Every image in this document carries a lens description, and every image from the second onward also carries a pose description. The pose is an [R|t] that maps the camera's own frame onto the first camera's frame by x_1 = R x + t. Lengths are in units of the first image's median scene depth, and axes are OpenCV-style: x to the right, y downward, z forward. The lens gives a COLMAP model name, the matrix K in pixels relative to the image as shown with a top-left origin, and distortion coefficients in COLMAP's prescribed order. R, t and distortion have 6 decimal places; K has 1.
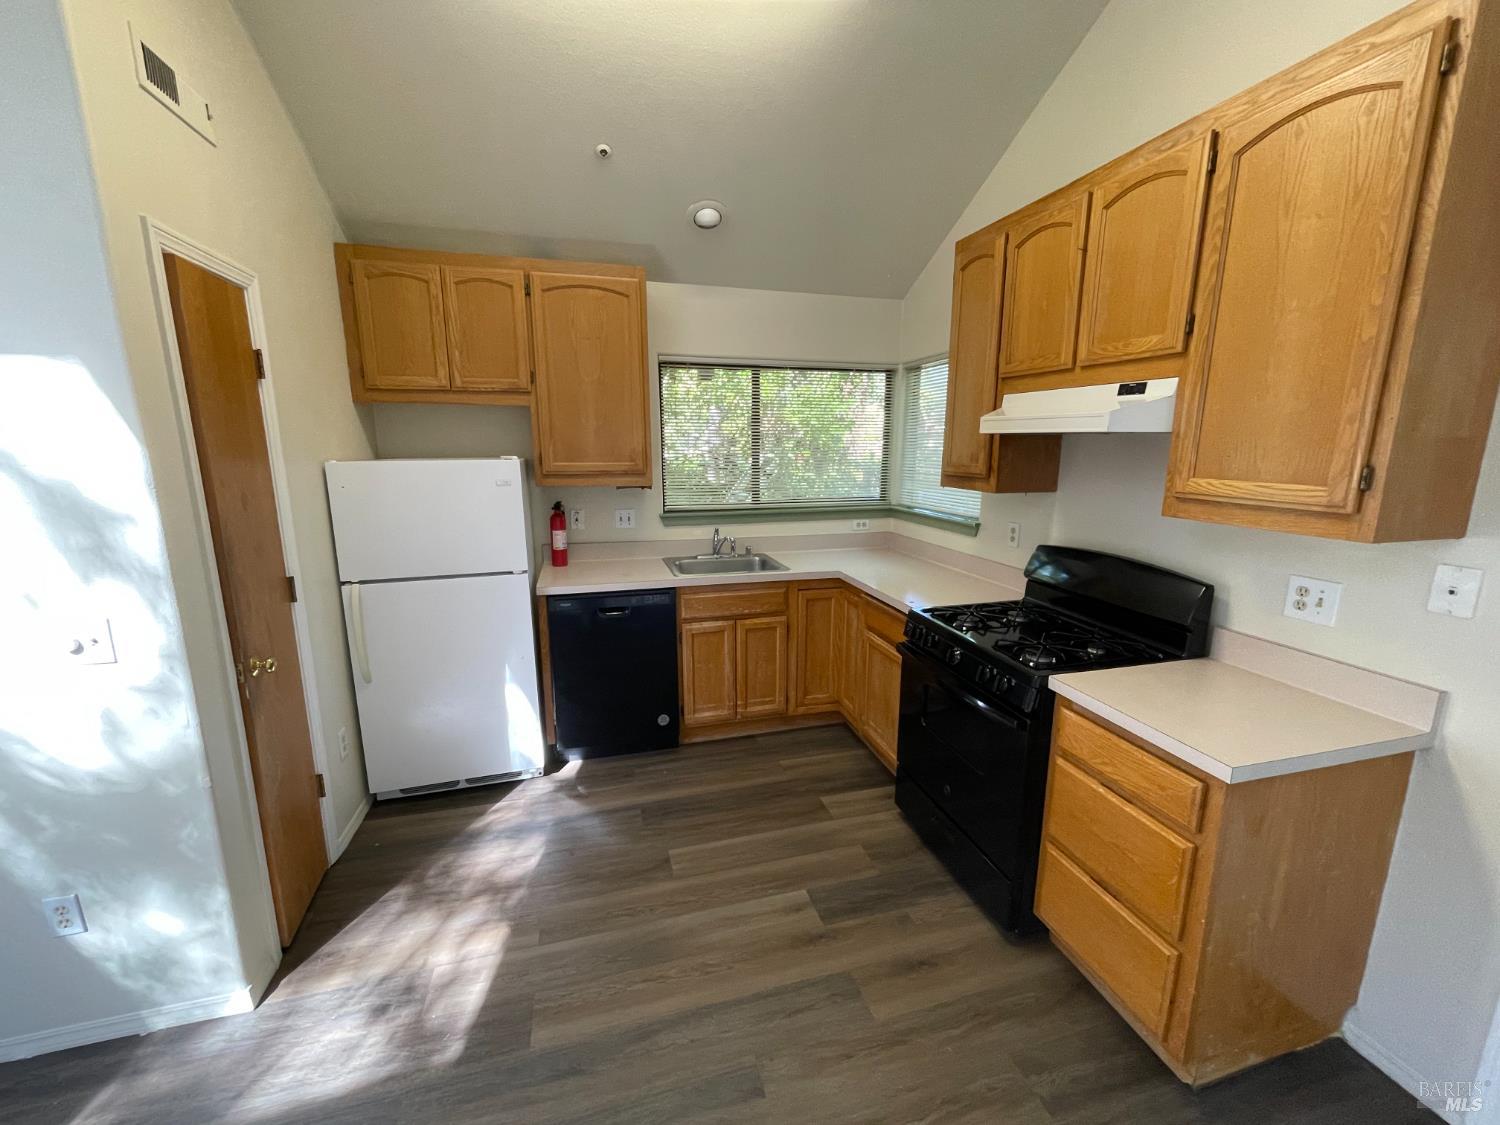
lens RADIAL K [[613.9, 0, 753.3], [0, 613.9, 563.8], [0, 0, 1]] dist [-0.002477, 0.000093]
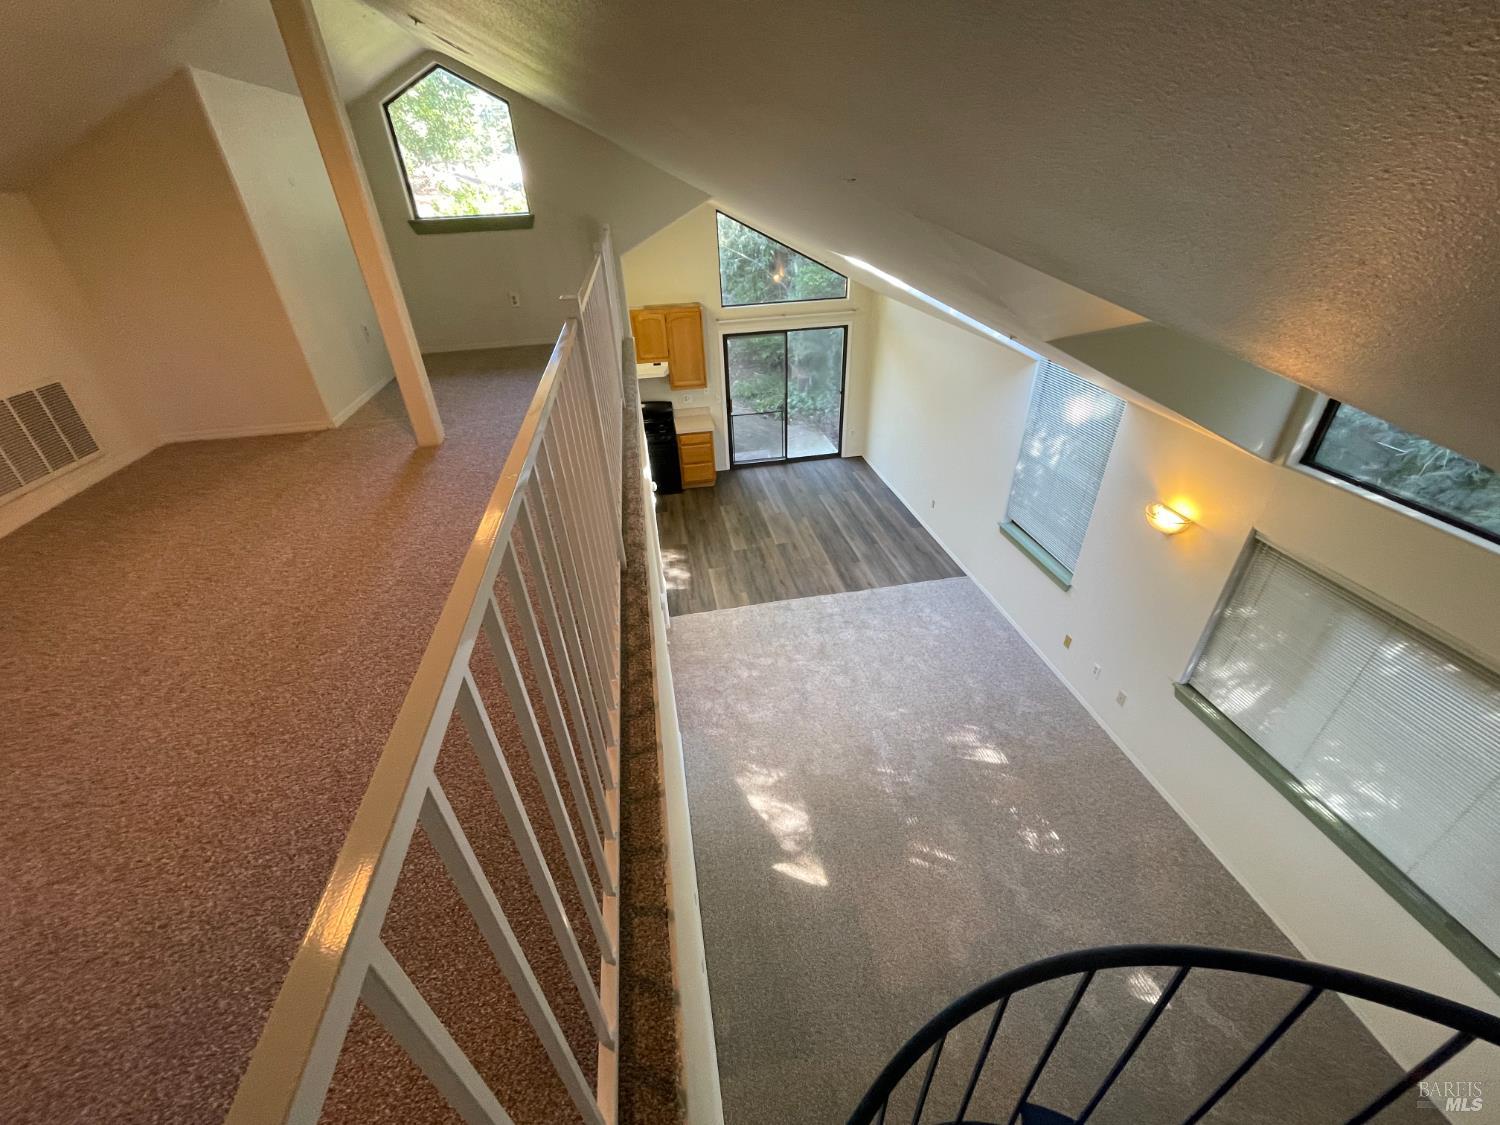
lens RADIAL K [[613.9, 0, 754.7], [0, 613.9, 571.2], [0, 0, 1]] dist [-0.002477, 0.000093]
pose [[0.091894, -0.540827, 0.836099, -3.429337], [0.231015, 0.828322, 0.510407, -1.027577], [-0.968601, 0.146248, 0.201057, -0.320942]]
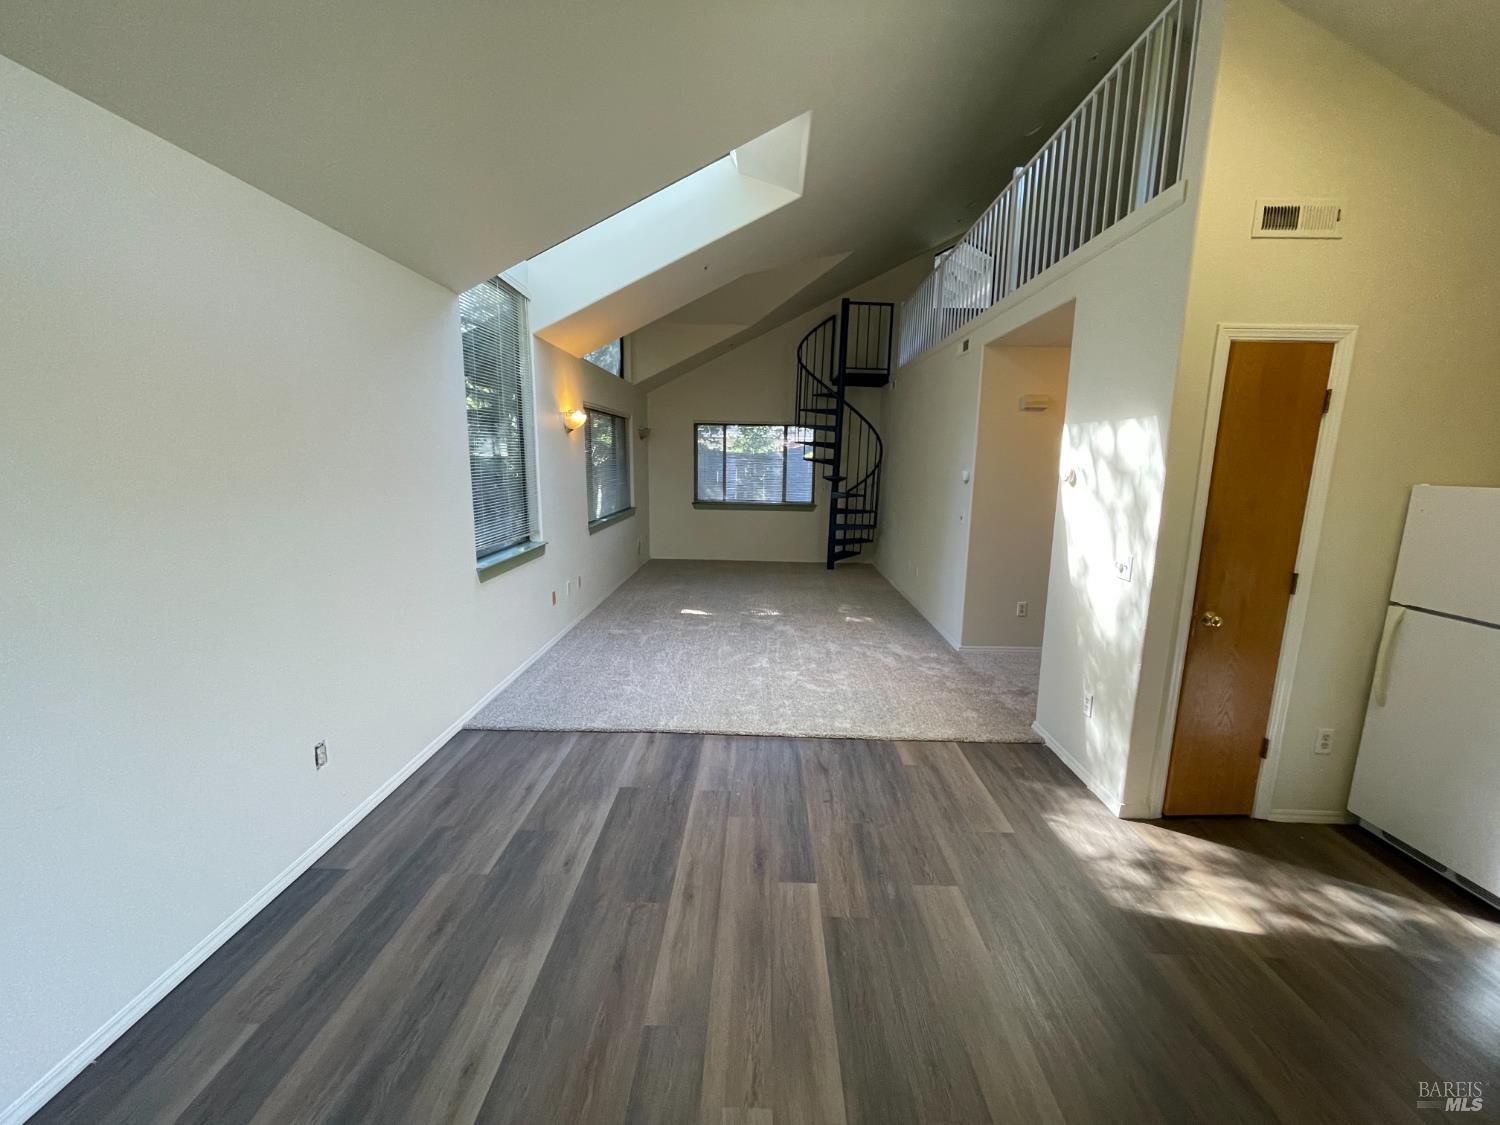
lens RADIAL K [[613.9, 0, 748.5], [0, 613.9, 561.4], [0, 0, 1]] dist [-0.002477, 0.000093]
pose [[-0.295958, 0.158497, -0.941959, 0.706352], [-0.210721, 0.951009, 0.226227, -0.046192], [0.931668, 0.265444, -0.248060, 0.274615]]
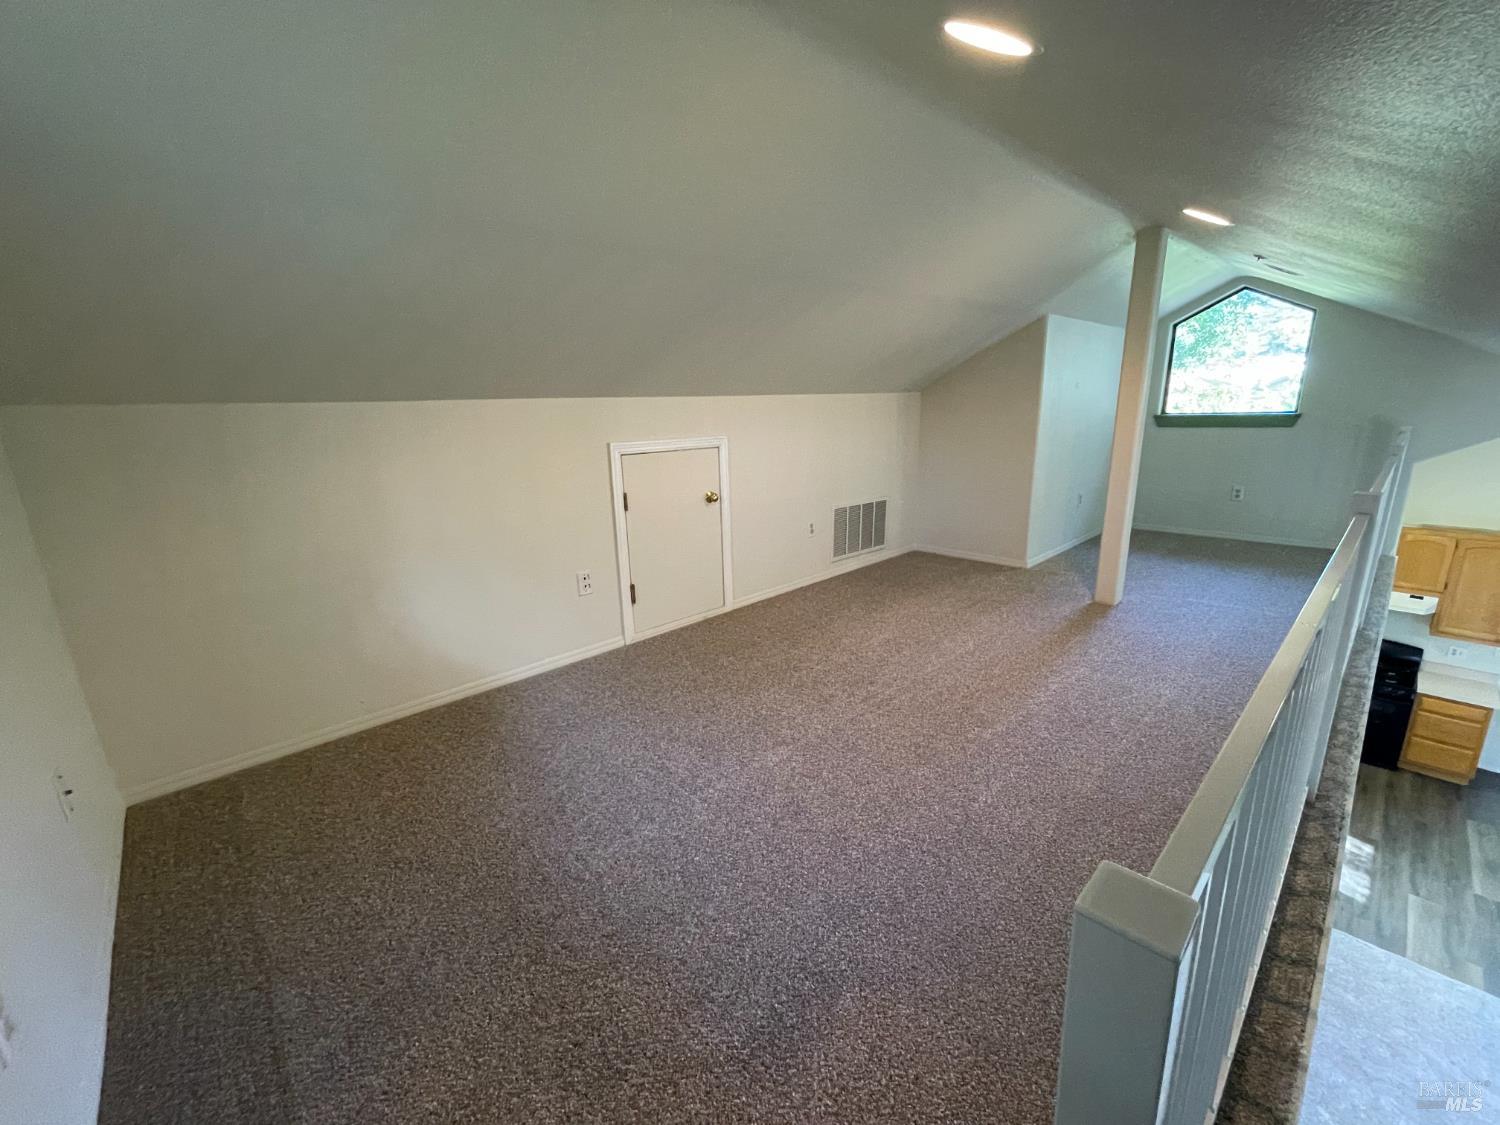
lens RADIAL K [[613.9, 0, 746.4], [0, 613.9, 564.5], [0, 0, 1]] dist [-0.002477, 0.000093]
pose [[0.886608, -0.145340, 0.439093, -3.581106], [0.125001, 0.989313, 0.075062, -1.035461], [-0.445310, -0.011664, 0.895301, -0.308276]]
